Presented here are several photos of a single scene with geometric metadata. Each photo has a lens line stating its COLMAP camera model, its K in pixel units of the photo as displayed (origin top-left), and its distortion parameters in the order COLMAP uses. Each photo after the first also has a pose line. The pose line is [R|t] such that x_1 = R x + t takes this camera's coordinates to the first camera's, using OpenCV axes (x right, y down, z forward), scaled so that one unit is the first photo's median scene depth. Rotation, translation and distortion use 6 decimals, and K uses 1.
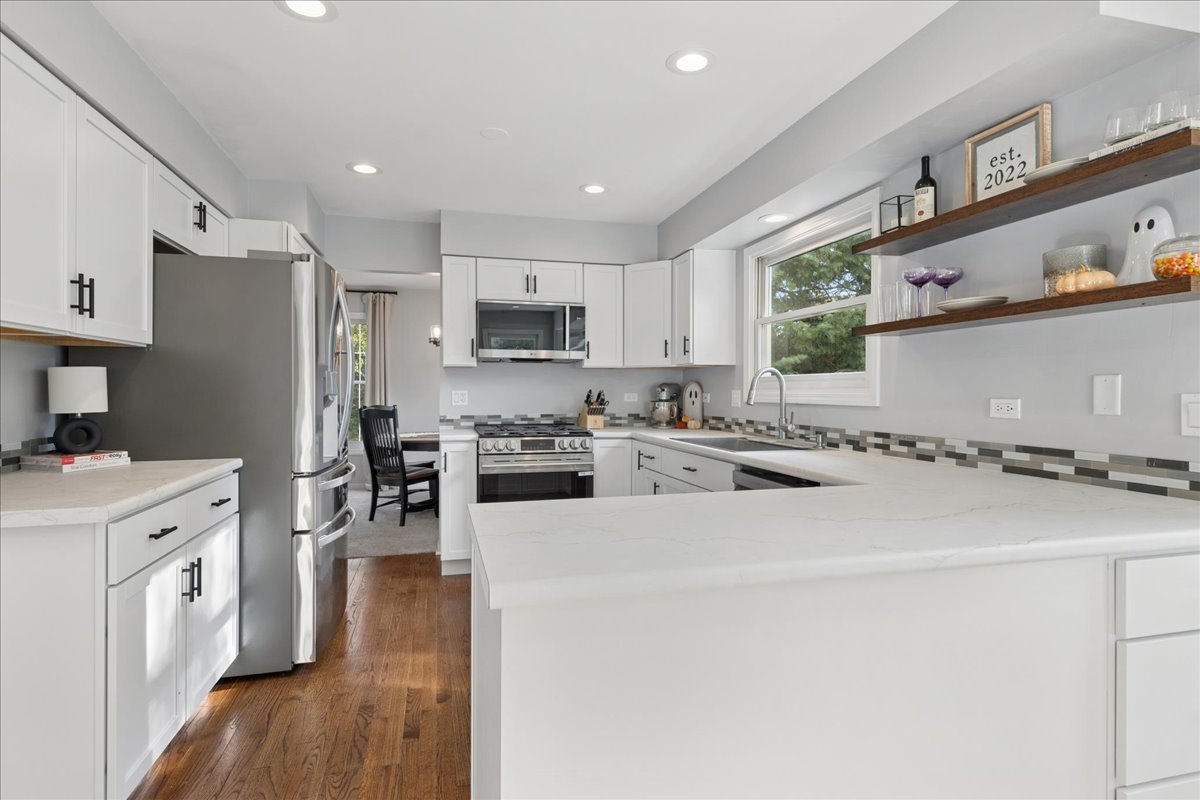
lens RADIAL K [[608.8, 0, 600.0], [0, 608.8, 400.0], [0, 0, 1]] dist [-0.000764, -0.000673]
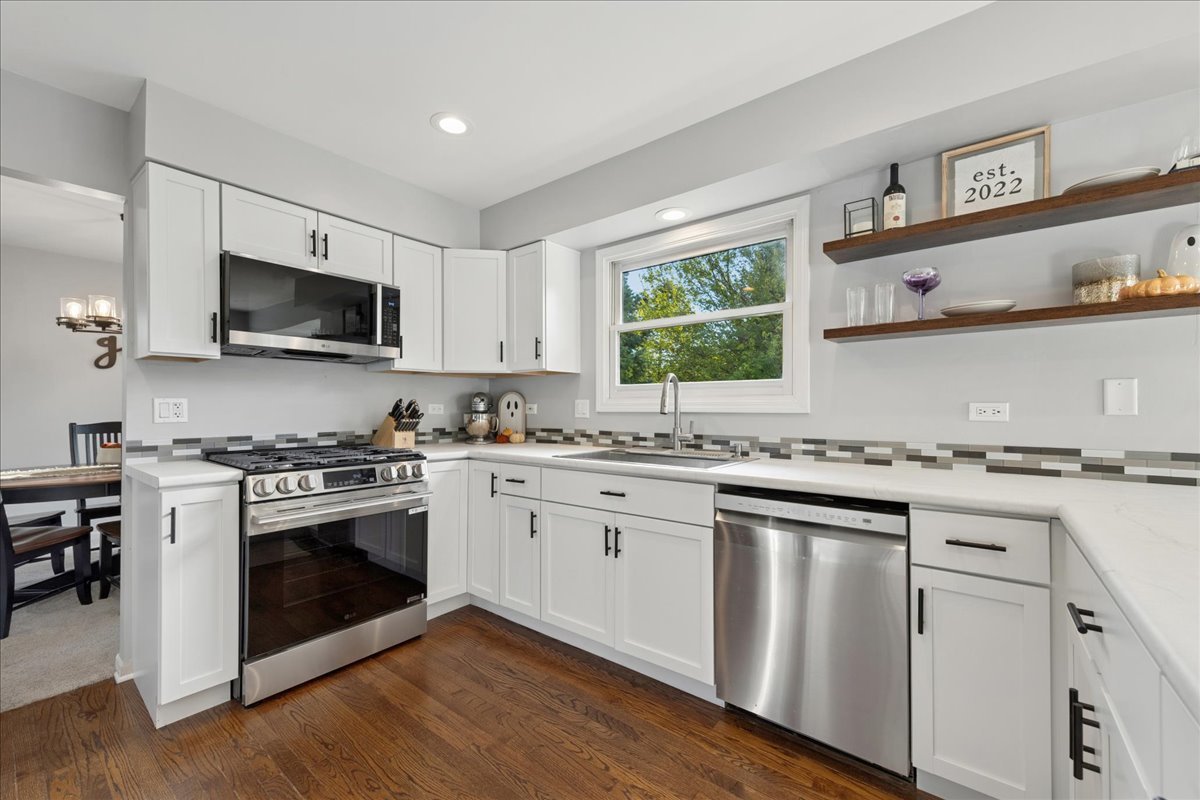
lens RADIAL K [[475.6, 0, 601.6], [0, 475.6, 407.2], [0, 0, 1]] dist [0.018855, -0.007246]
pose [[0.796248, -0.001693, 0.604968, -0.205042], [0.011247, 0.999865, -0.012006, 0.004587], [-0.604866, 0.016364, 0.796159, 0.408436]]
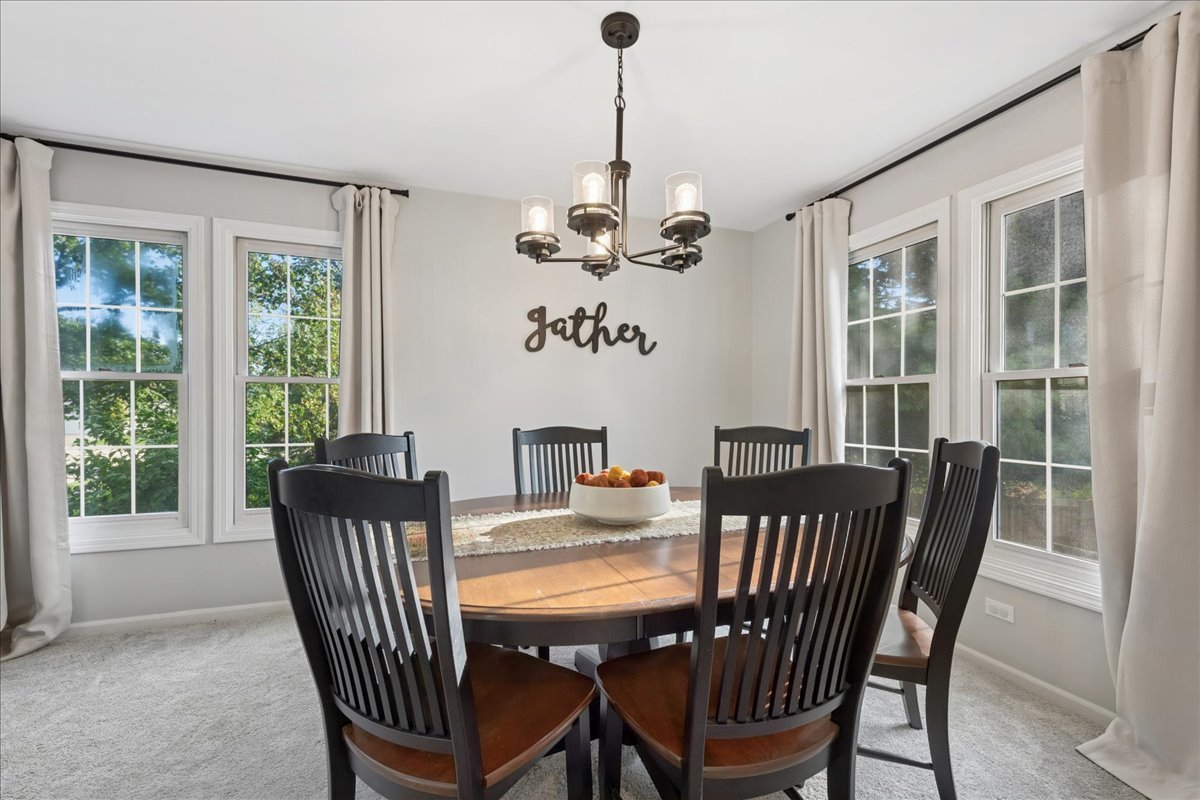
lens RADIAL K [[514.1, 0, 610.8], [0, 514.1, 398.0], [0, 0, 1]] dist [0.000486, -0.000160]
pose [[0.996457, -0.001247, 0.084100, -0.381363], [0.003729, 0.999562, -0.029353, -0.005087], [-0.084027, 0.029563, 0.996025, 1.072224]]
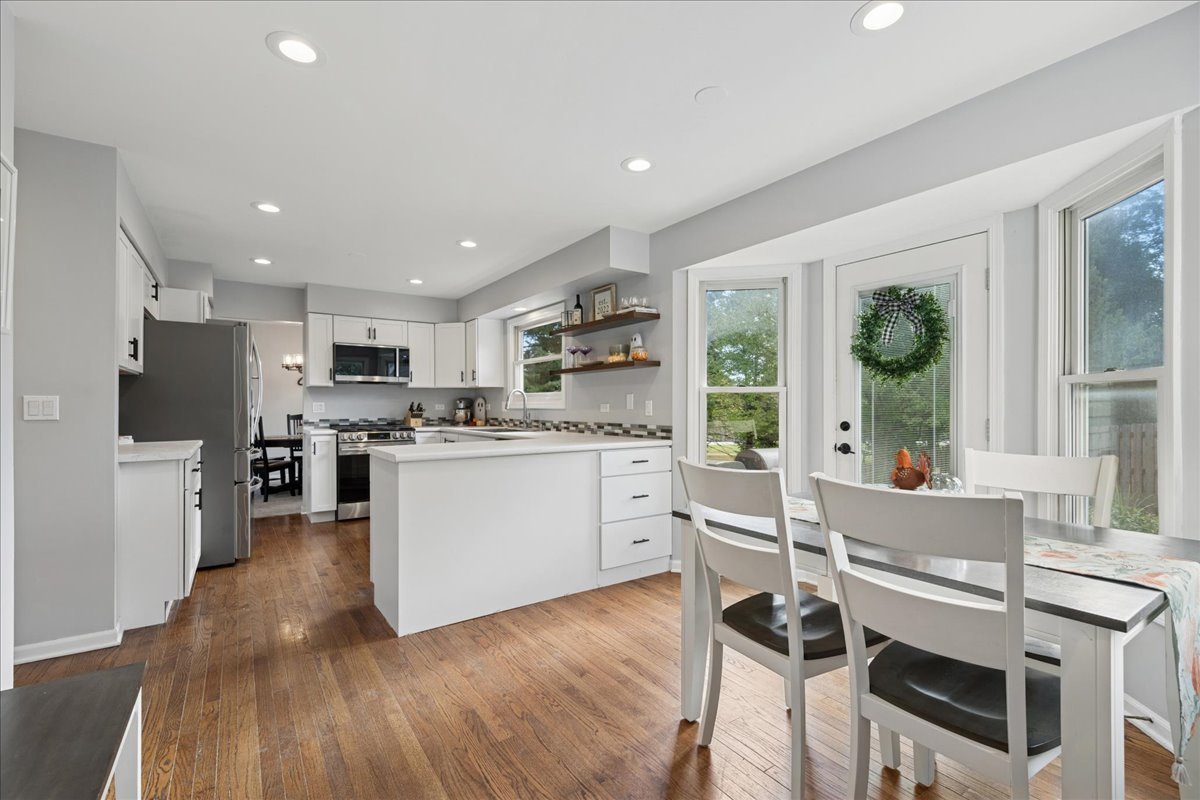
lens RADIAL K [[530.5, 0, 604.6], [0, 530.5, 409.7], [0, 0, 1]] dist [0.000821, -0.000034]
pose [[0.939608, -0.005454, 0.342208, -0.021971], [0.008488, 0.999937, -0.007369, 0.019852], [-0.342146, 0.009829, 0.939595, -0.514768]]
